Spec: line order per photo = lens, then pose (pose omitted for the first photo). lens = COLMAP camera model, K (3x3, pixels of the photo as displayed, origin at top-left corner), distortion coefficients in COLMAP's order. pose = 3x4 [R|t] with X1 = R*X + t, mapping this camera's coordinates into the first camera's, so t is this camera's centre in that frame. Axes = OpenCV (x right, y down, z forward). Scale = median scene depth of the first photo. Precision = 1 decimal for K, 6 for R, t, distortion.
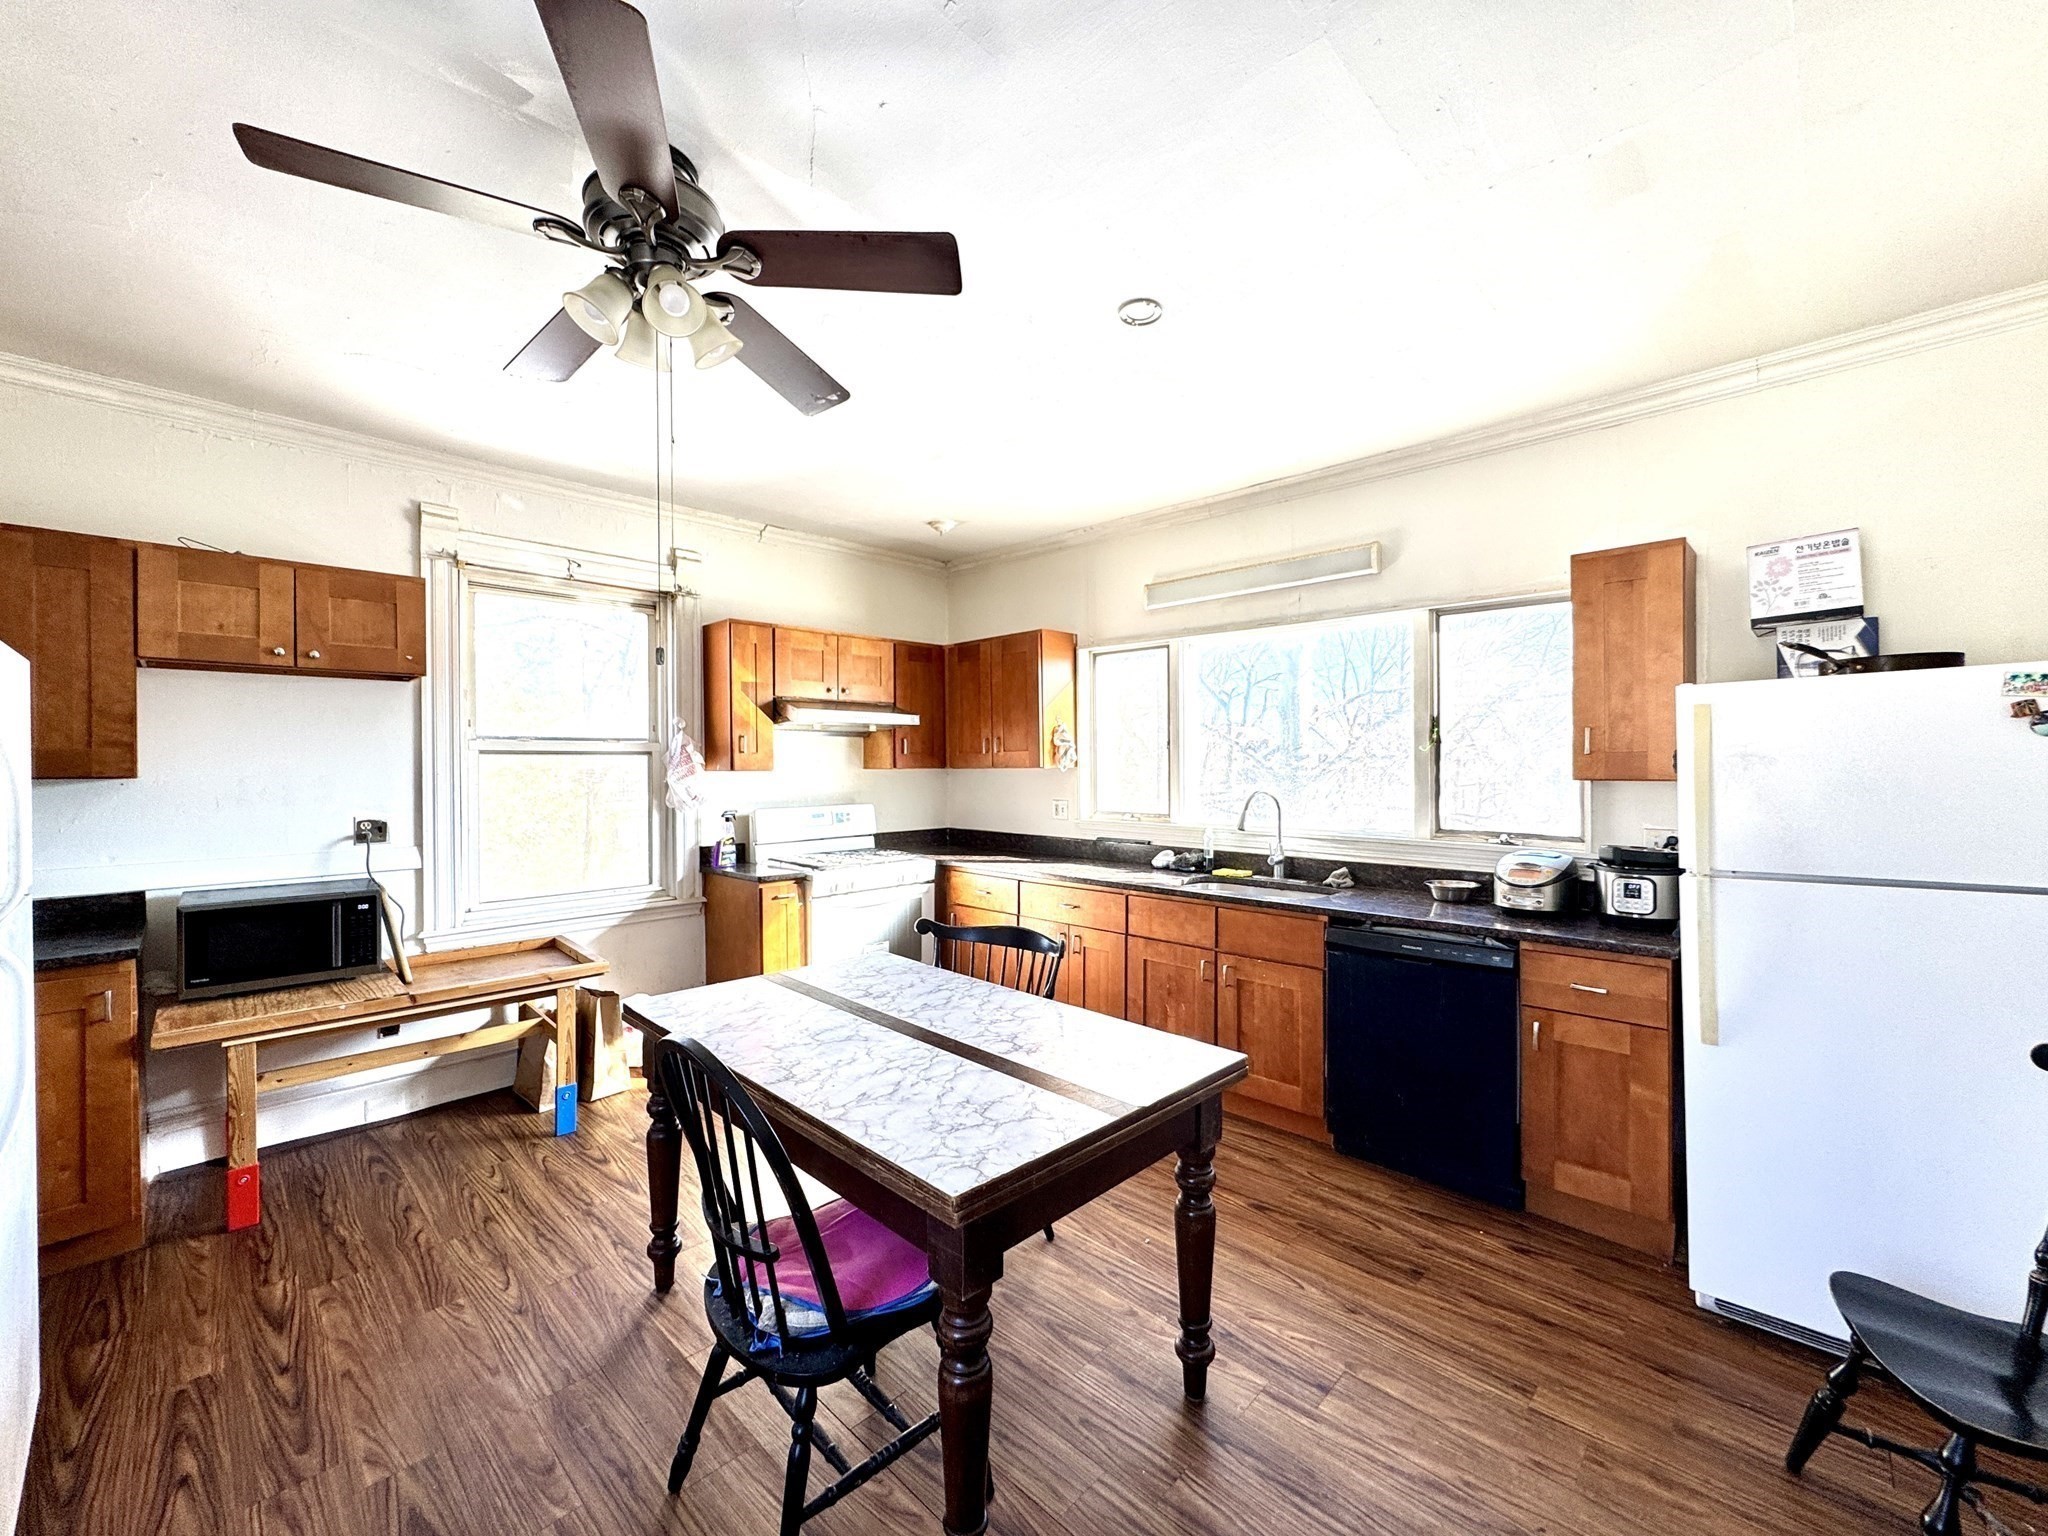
lens RADIAL K [[813.5, 0, 1025.8], [0, 813.5, 768.8], [0, 0, 1]] dist [-0.001205, 0.000130]
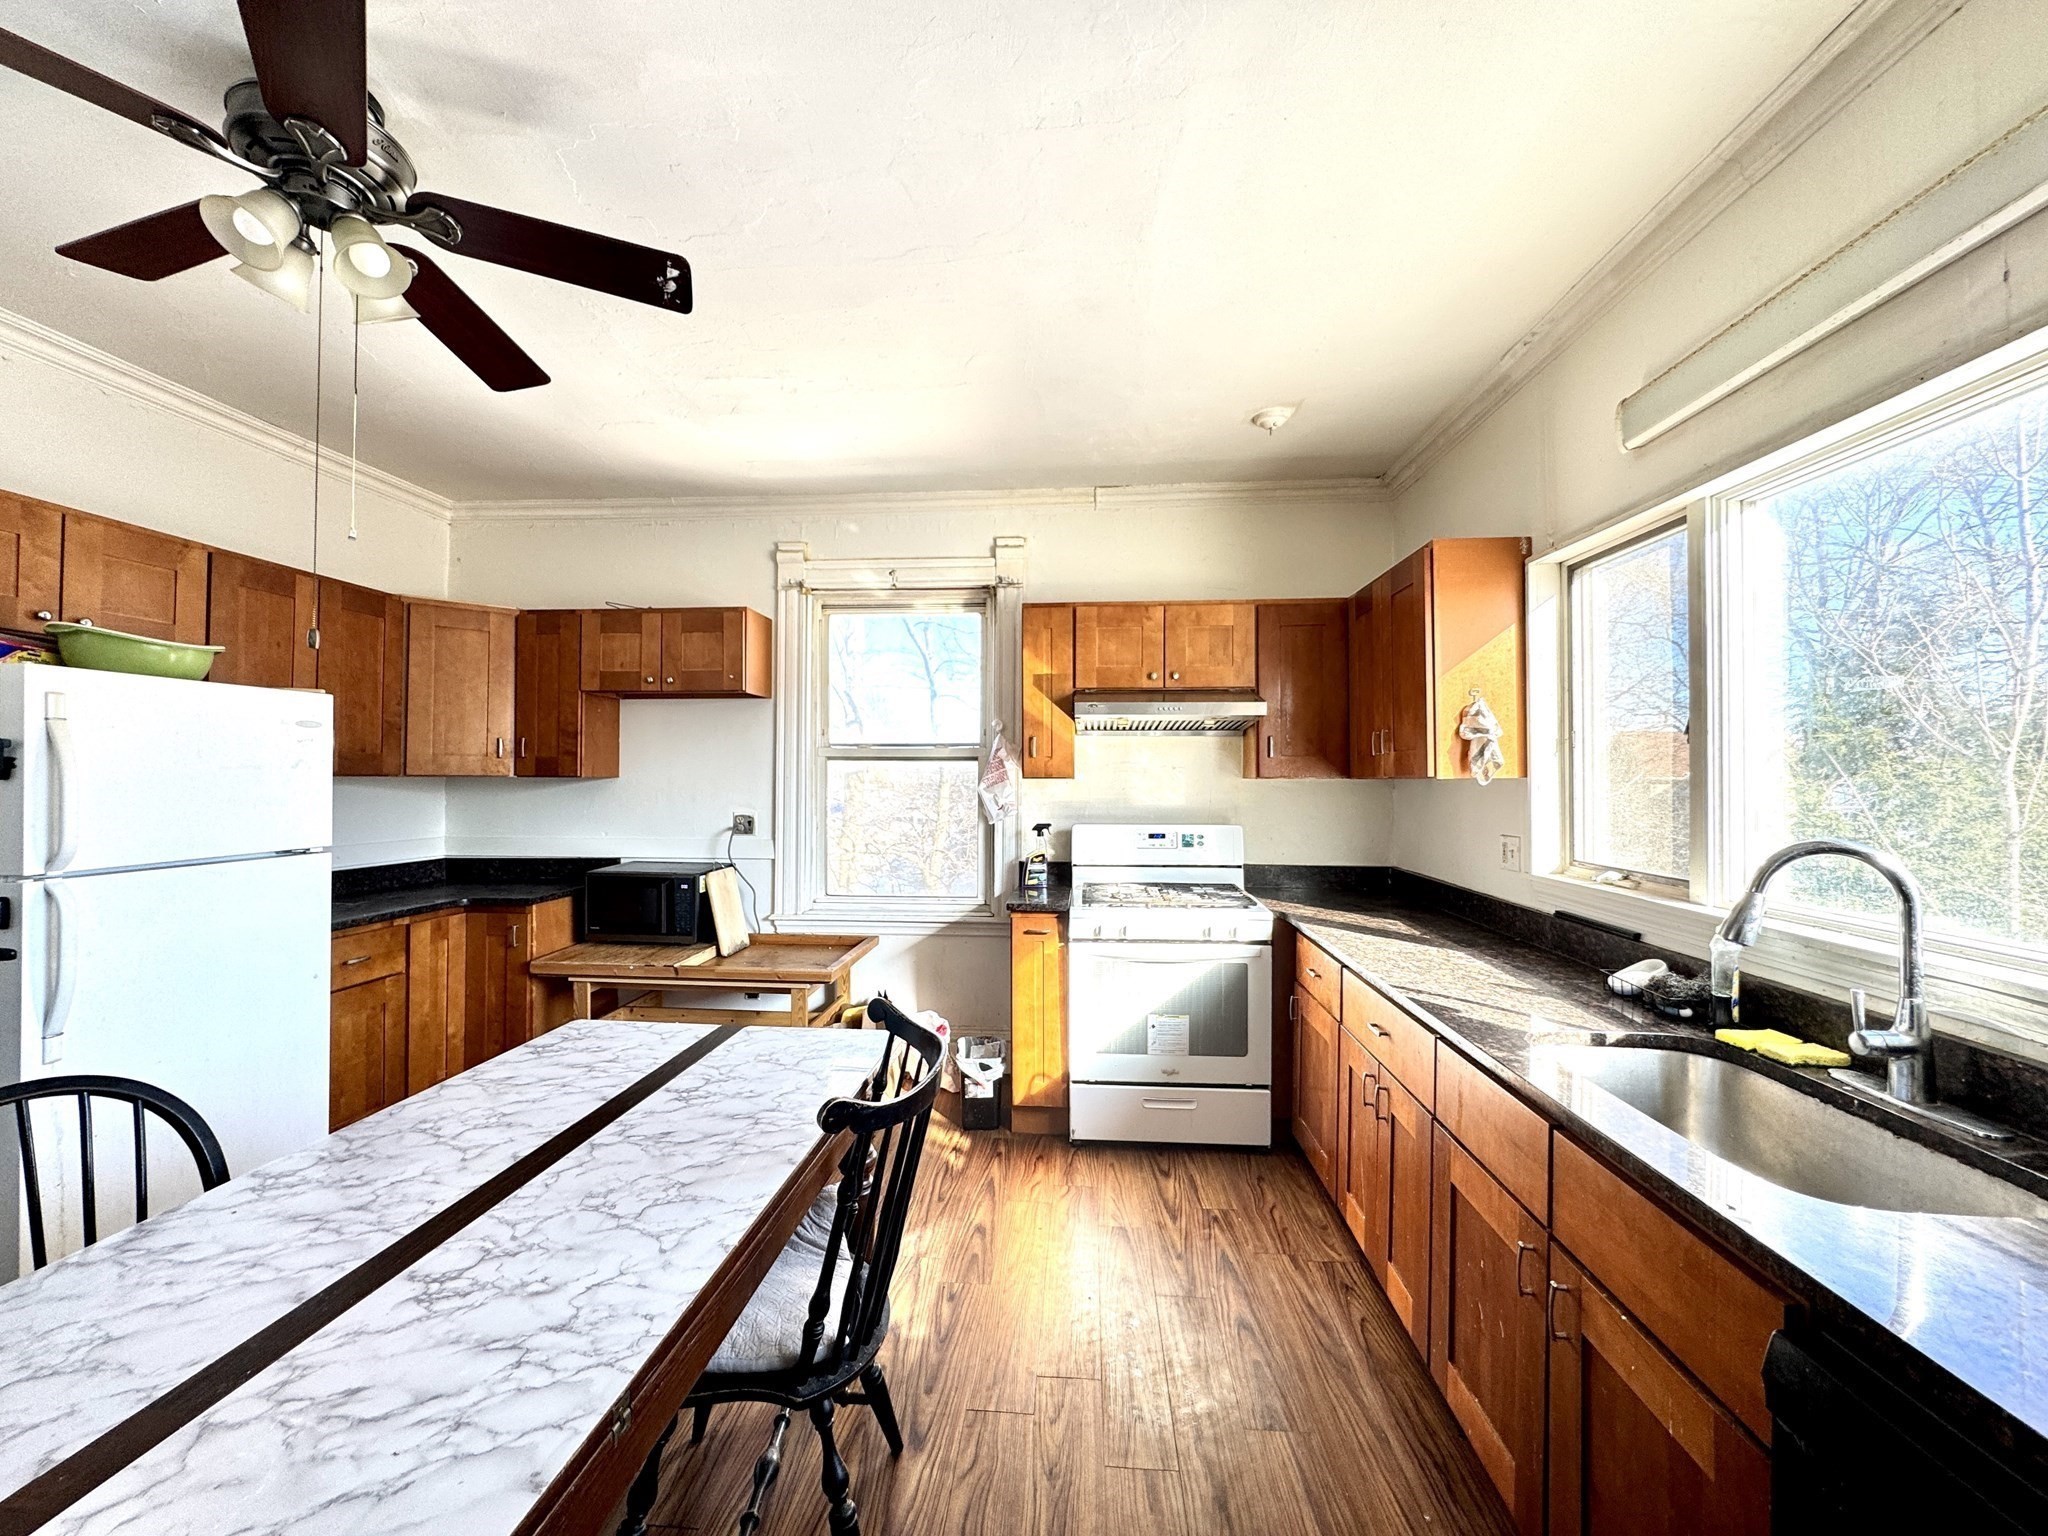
lens RADIAL K [[813.5, 0, 1025.8], [0, 813.5, 768.8], [0, 0, 1]] dist [-0.001205, 0.000130]
pose [[0.637146, -0.000559, -0.770743, 0.313715], [-0.010399, 0.999902, -0.009322, 0.001112], [0.770673, 0.013954, 0.637078, 0.450846]]
